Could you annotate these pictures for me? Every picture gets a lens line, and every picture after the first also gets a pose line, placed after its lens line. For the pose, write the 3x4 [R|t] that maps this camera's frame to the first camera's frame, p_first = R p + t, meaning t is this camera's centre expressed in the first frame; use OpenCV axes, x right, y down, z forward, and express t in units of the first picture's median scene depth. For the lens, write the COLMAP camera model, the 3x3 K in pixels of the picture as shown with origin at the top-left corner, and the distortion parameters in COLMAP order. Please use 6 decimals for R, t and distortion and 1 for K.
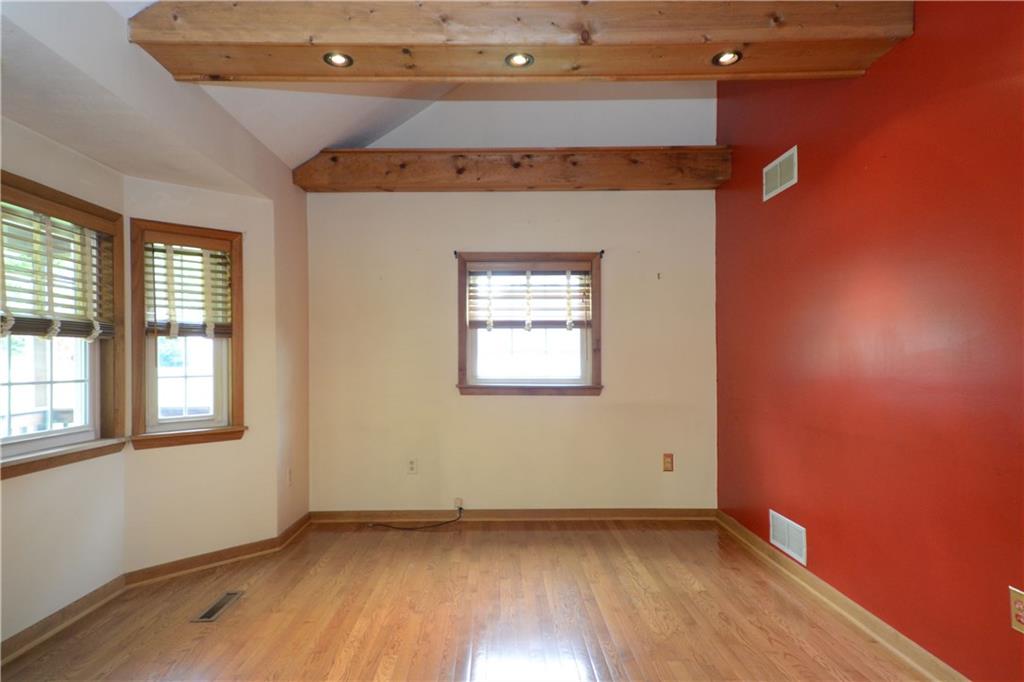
lens RADIAL K [[645.8, 0, 496.1], [0, 645.8, 354.4], [0, 0, 1]] dist [0.060491, 0.000785]
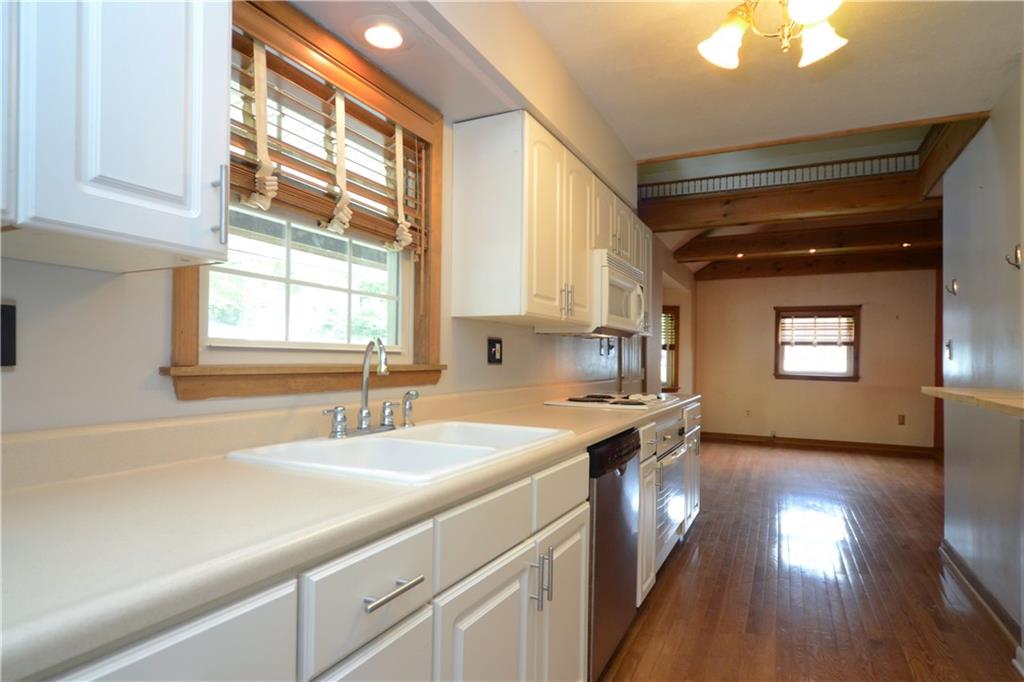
lens RADIAL K [[549.0, 0, 512.1], [0, 549.0, 353.5], [0, 0, 1]] dist [0.003849, 0.000623]
pose [[0.903912, 0.016751, -0.427390, -0.065955], [-0.017009, 0.999850, 0.003215, -0.006976], [0.427380, 0.004364, 0.904062, -0.874299]]
